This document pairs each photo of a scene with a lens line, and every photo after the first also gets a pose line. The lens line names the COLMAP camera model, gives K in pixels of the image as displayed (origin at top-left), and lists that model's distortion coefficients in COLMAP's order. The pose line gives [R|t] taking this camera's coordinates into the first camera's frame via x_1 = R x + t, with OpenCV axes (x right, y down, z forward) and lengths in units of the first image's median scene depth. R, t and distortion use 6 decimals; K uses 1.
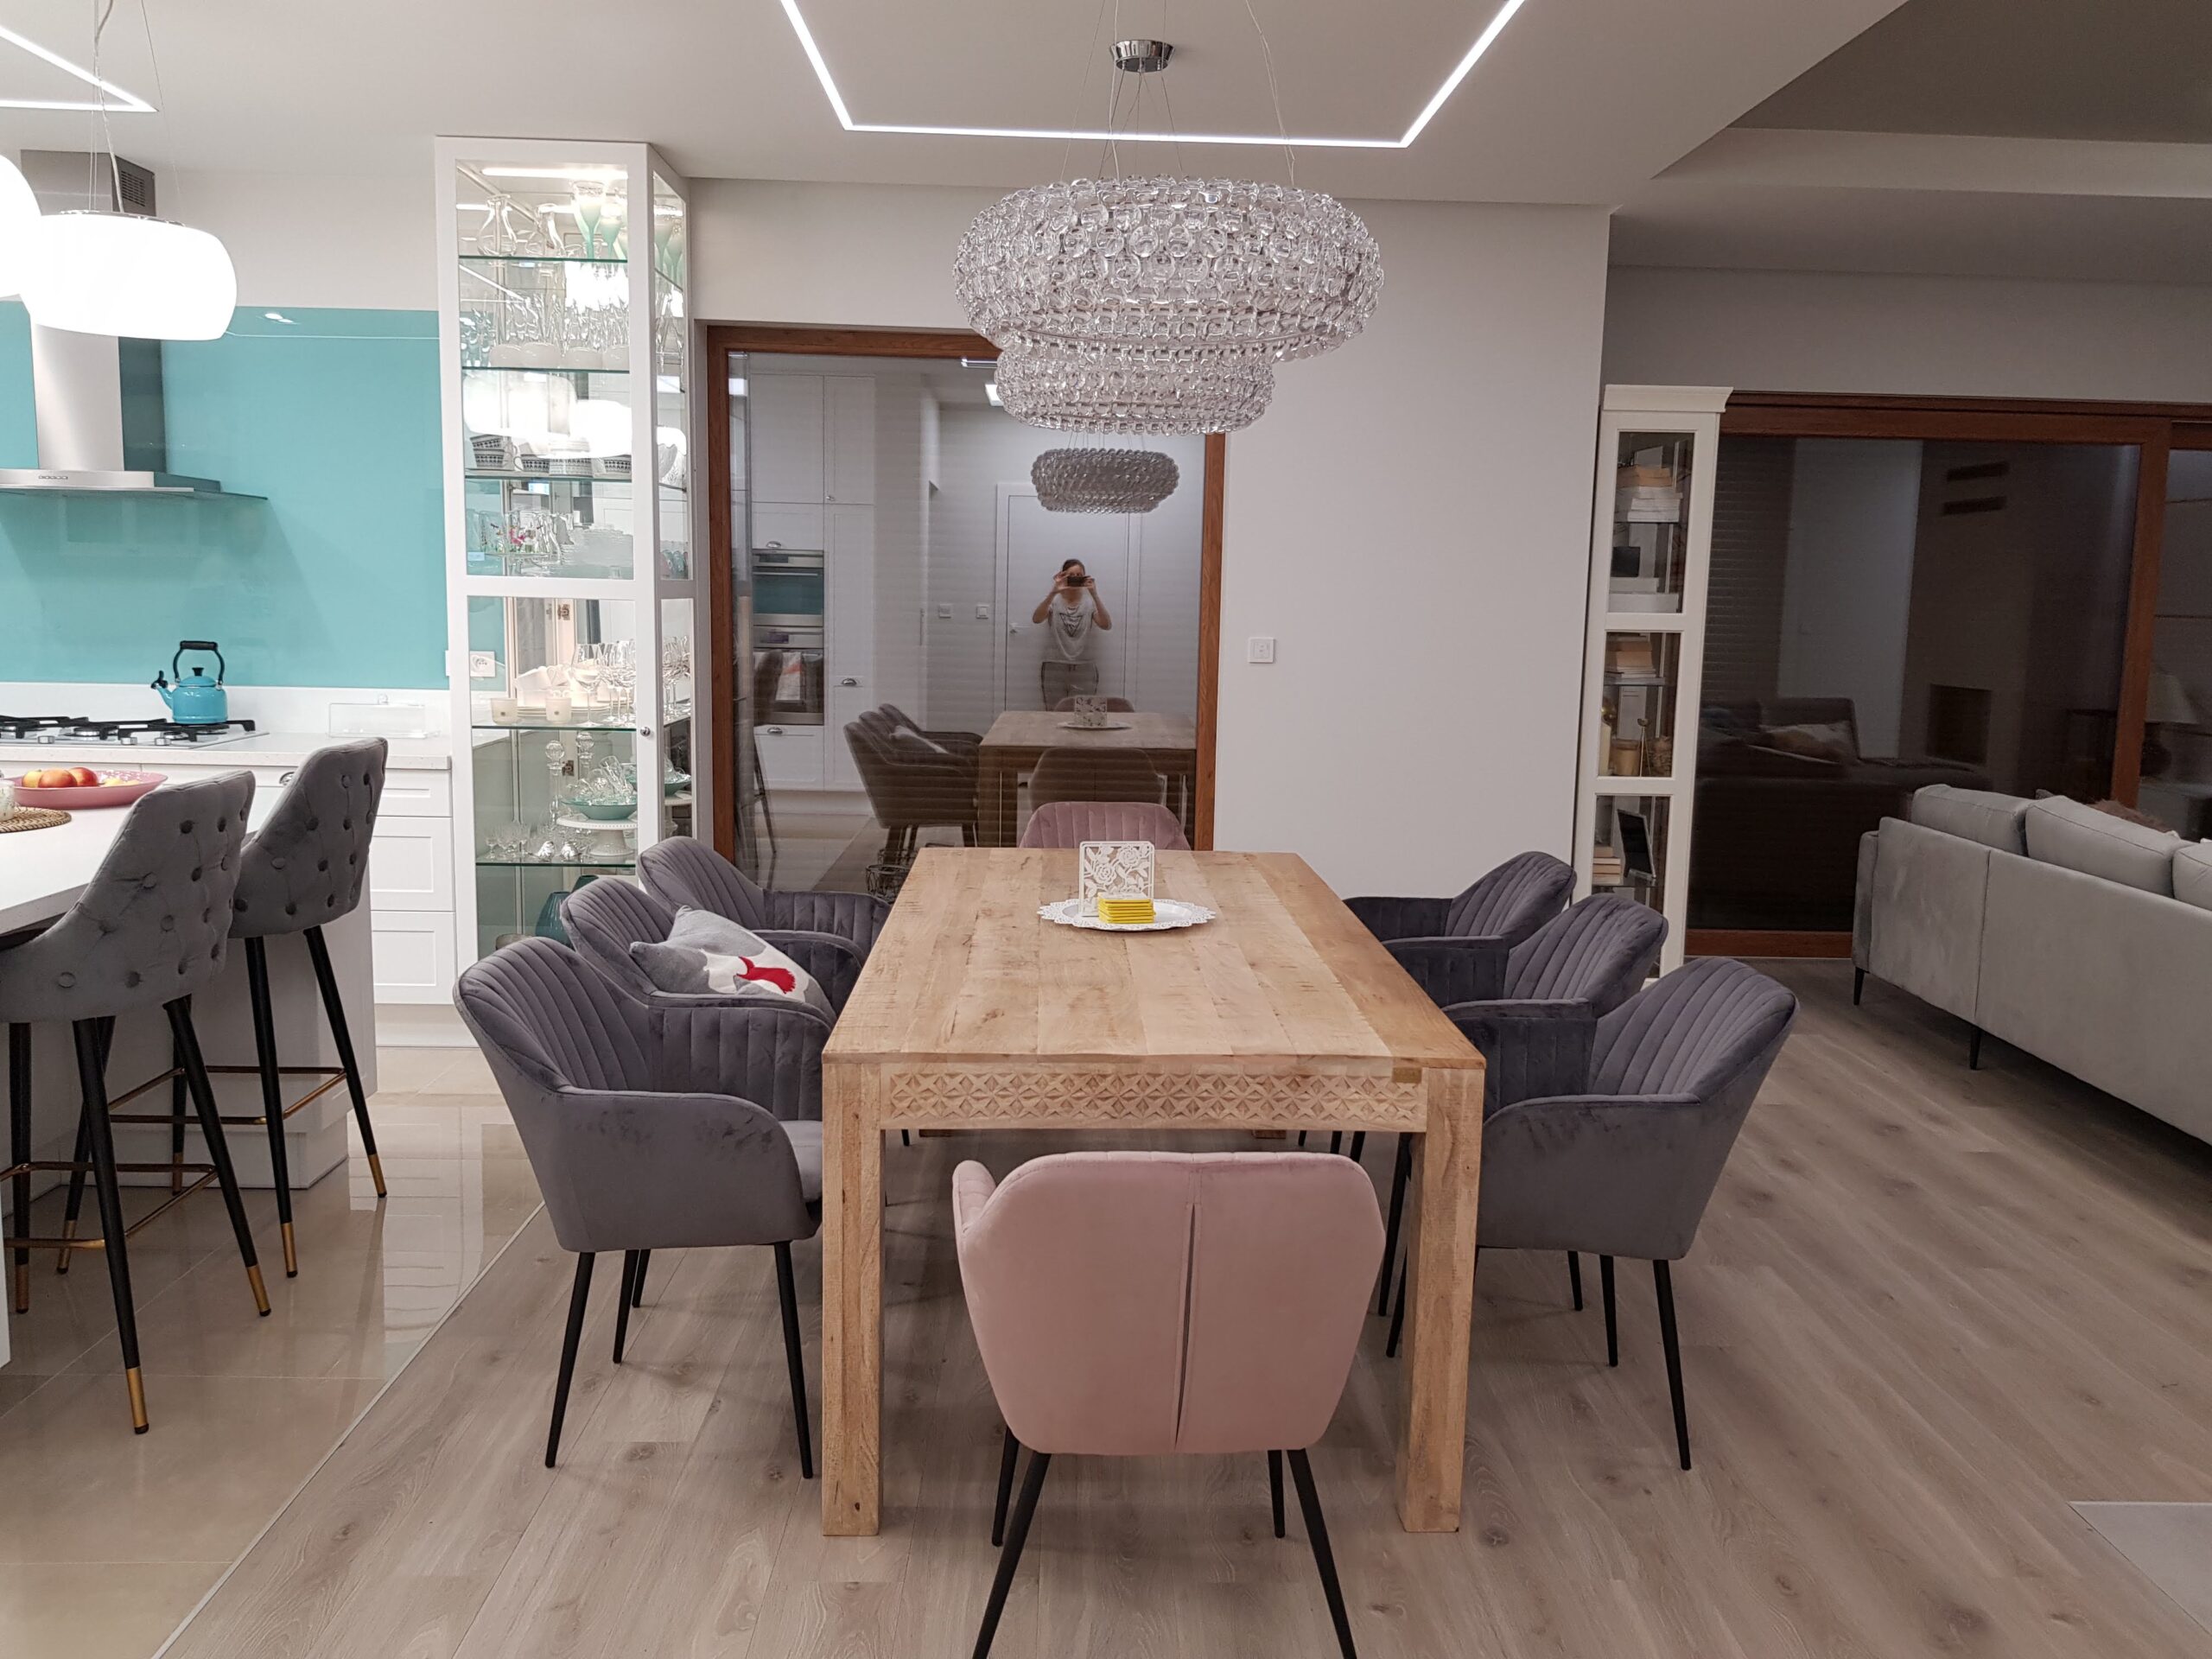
lens RADIAL K [[1706.6, 0, 1142.3], [0, 1706.6, 811.0], [0, 0, 1]] dist [0.071090, -0.119391]
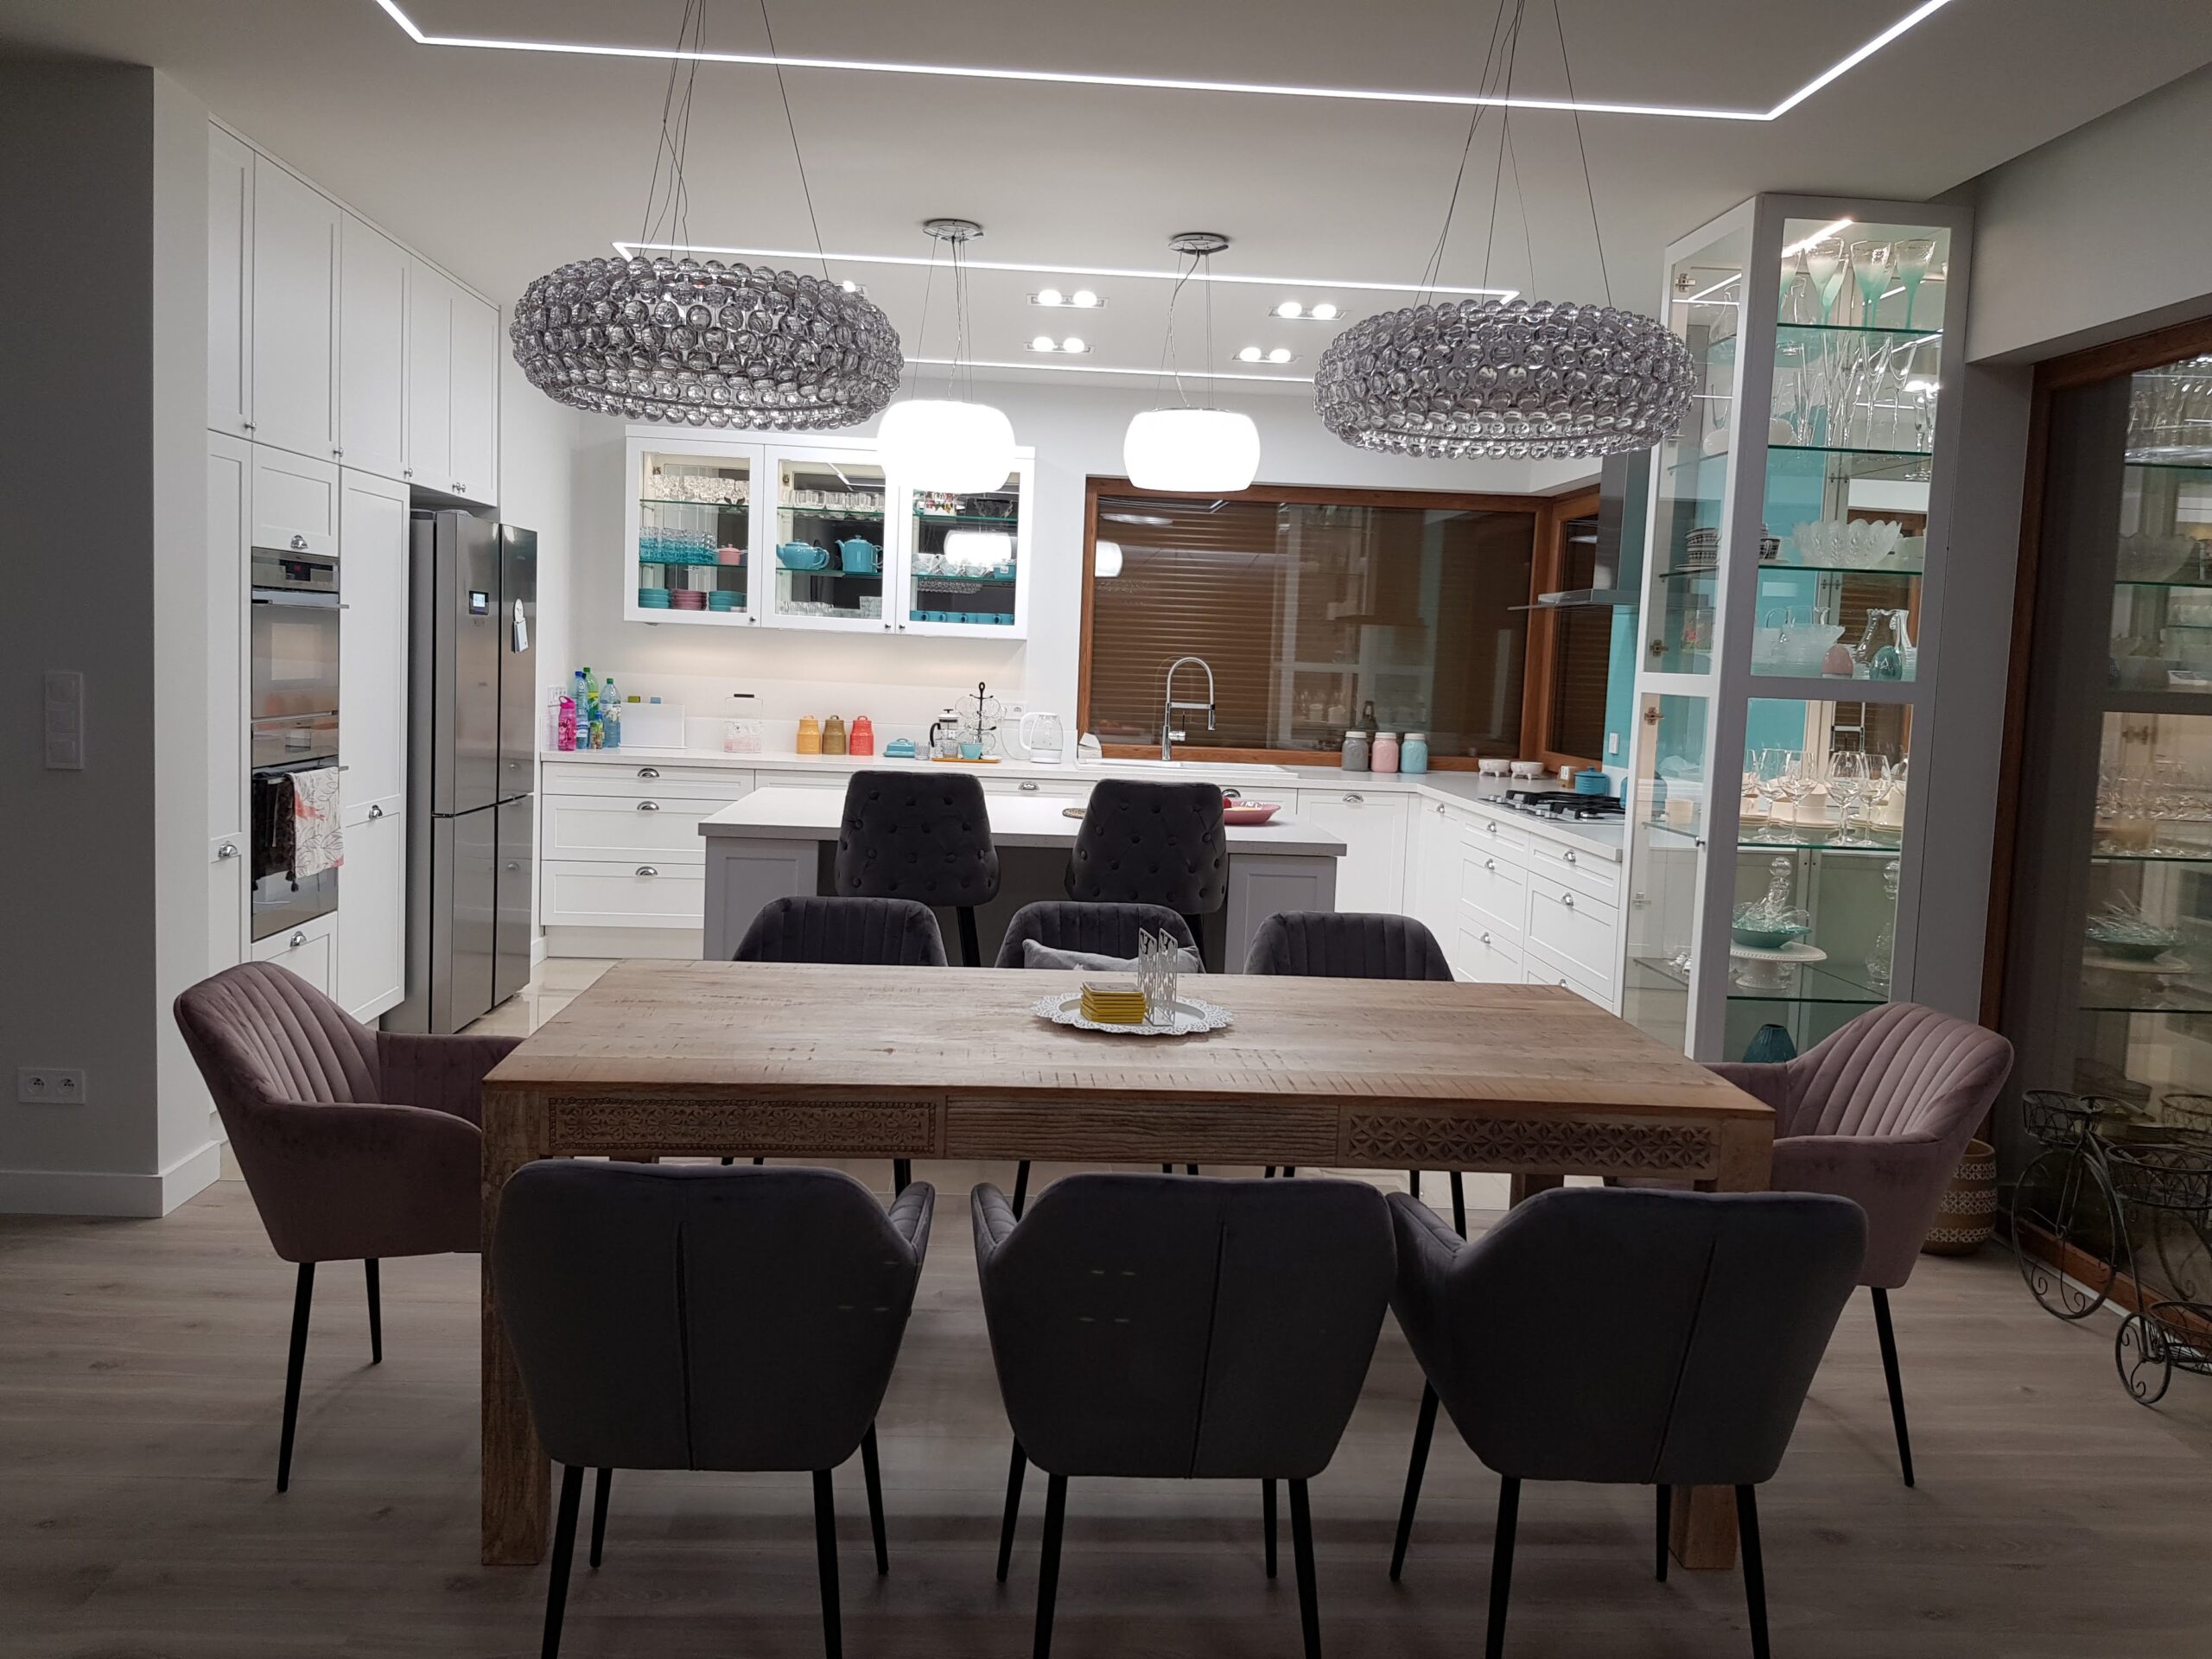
lens RADIAL K [[1706.6, 0, 1108.3], [0, 1706.6, 800.6], [0, 0, 1]] dist [0.071090, -0.119391]
pose [[0.020425, 0.063941, -0.997745, 0.638846], [-0.171343, 0.983412, 0.059515, -0.073054], [0.985000, 0.169741, 0.031042, 0.707801]]
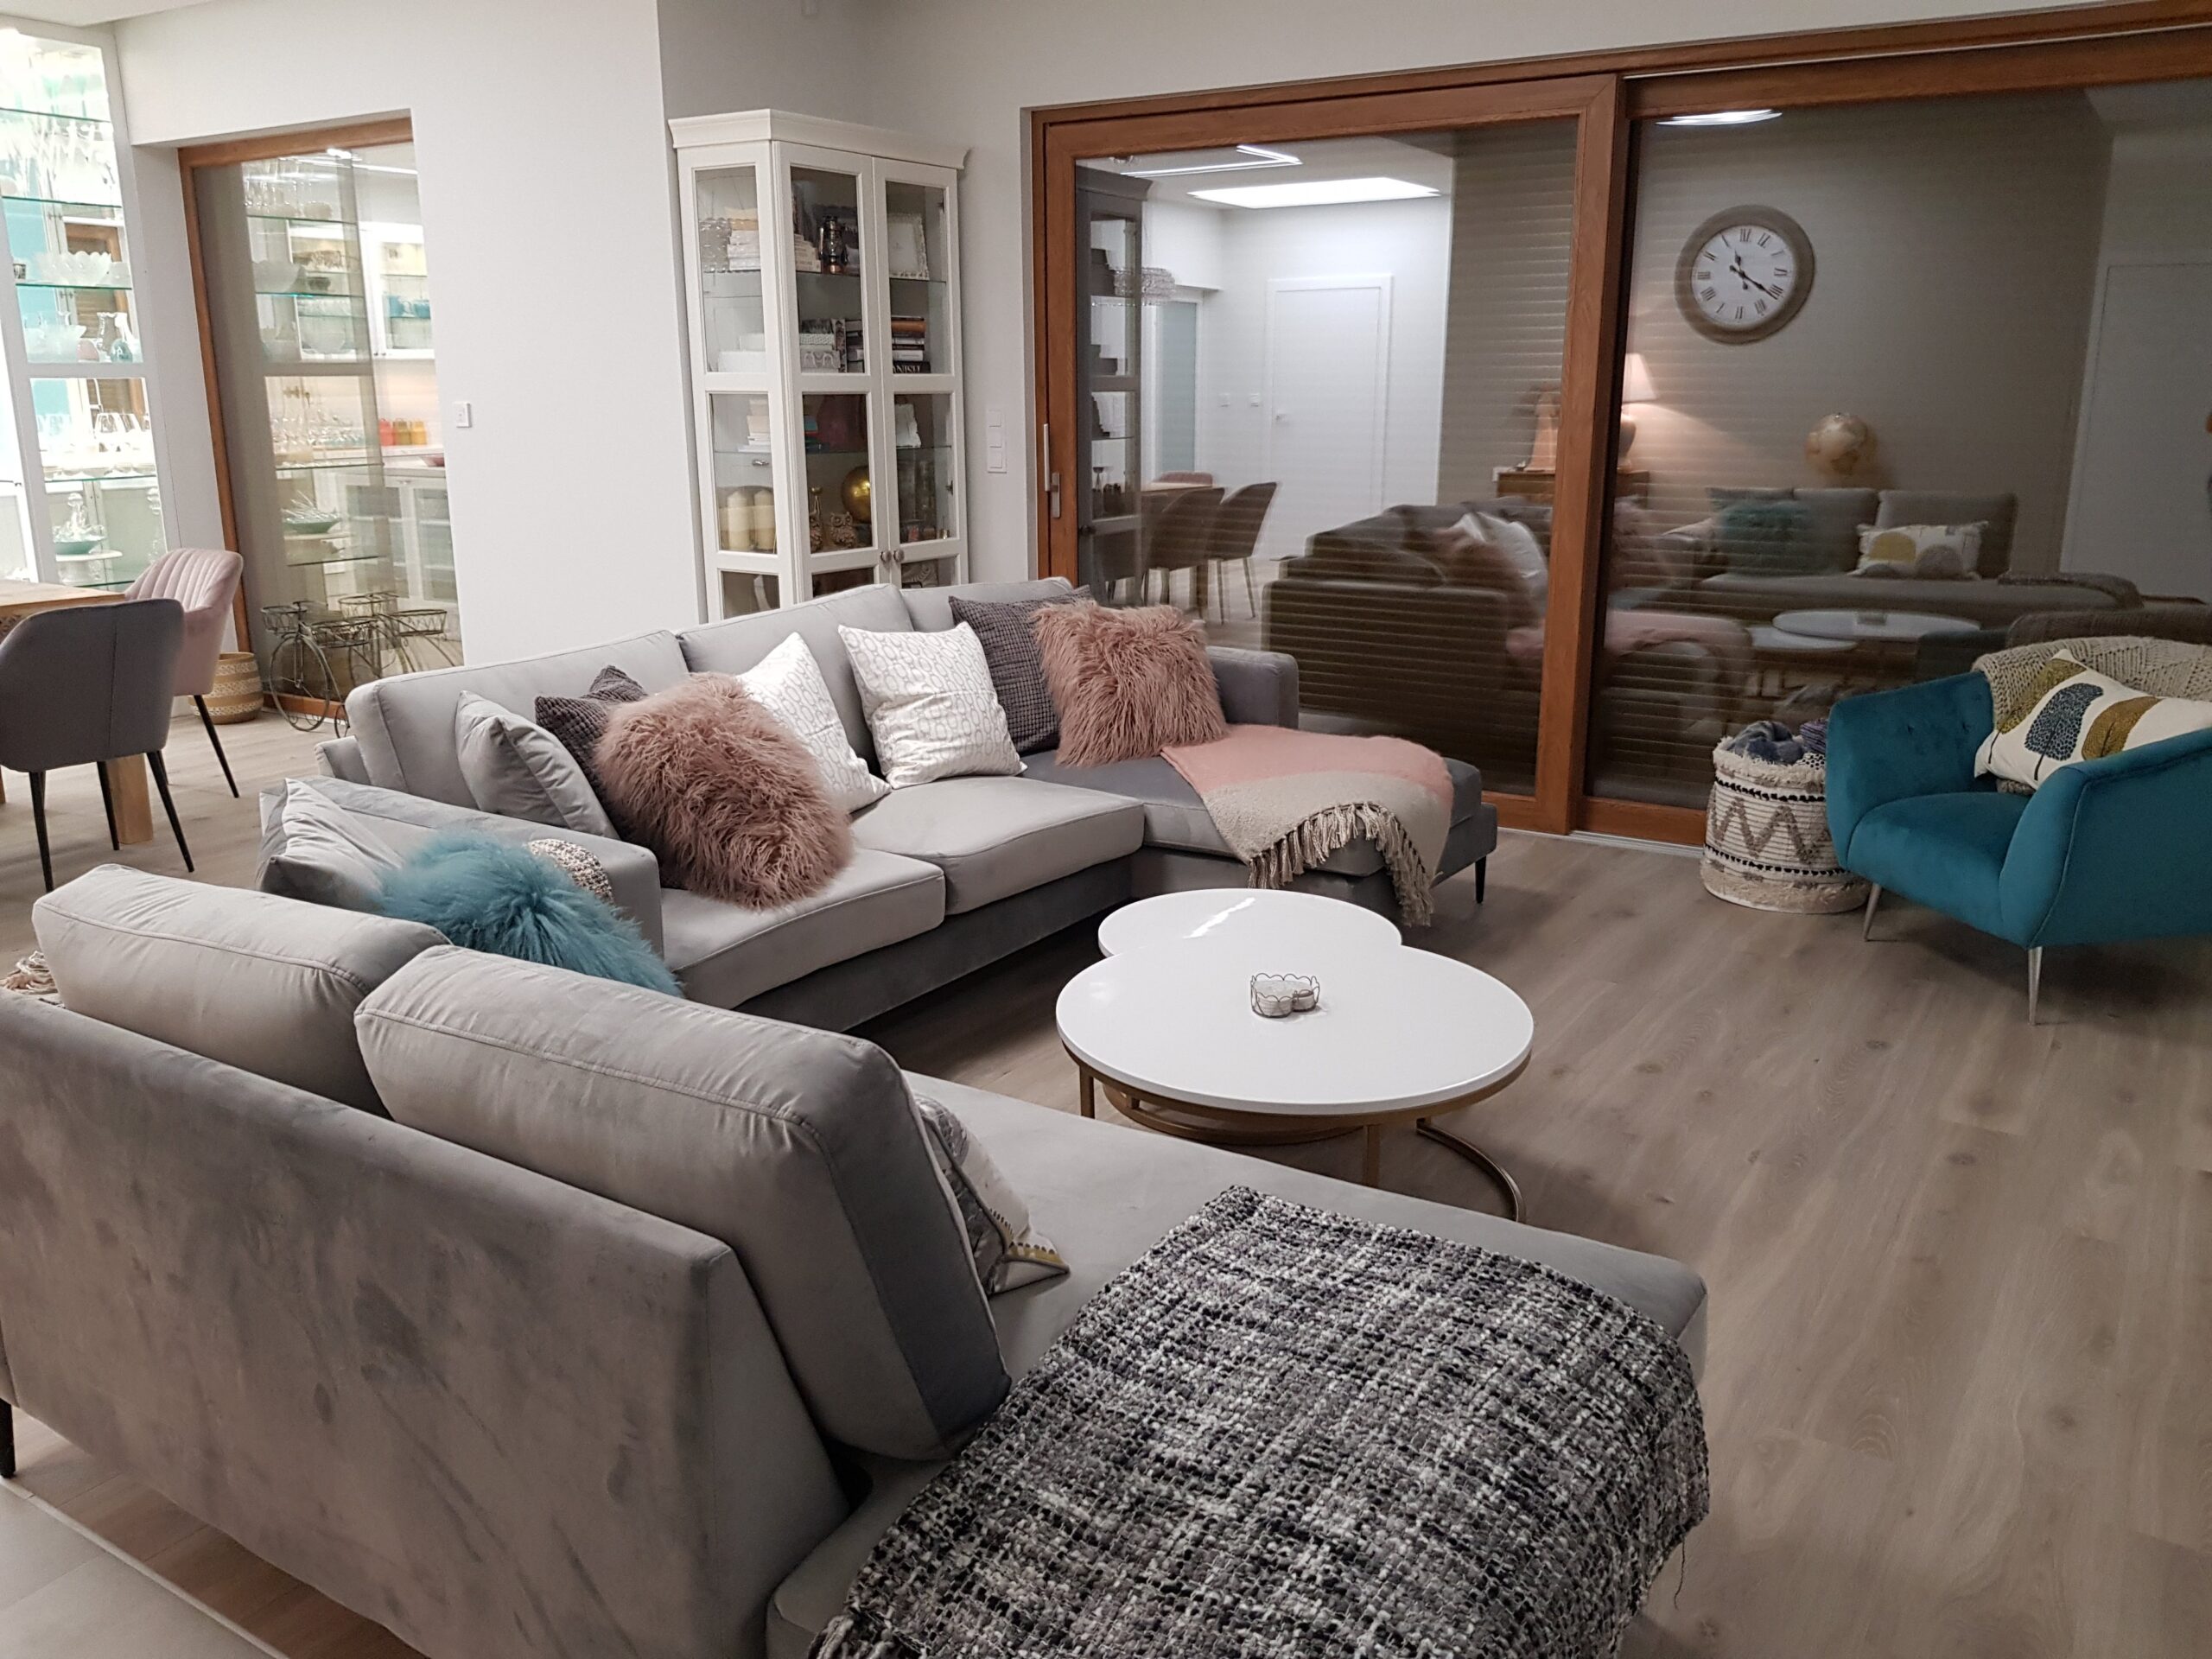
lens RADIAL K [[1706.6, 0, 1099.2], [0, 1706.6, 807.1], [0, 0, 1]] dist [0.071090, -0.119391]
pose [[0.819387, 0.116994, -0.561175, 1.198256], [-0.055752, 0.990575, 0.125111, -0.014303], [0.570523, -0.071228, 0.818187, 0.418283]]
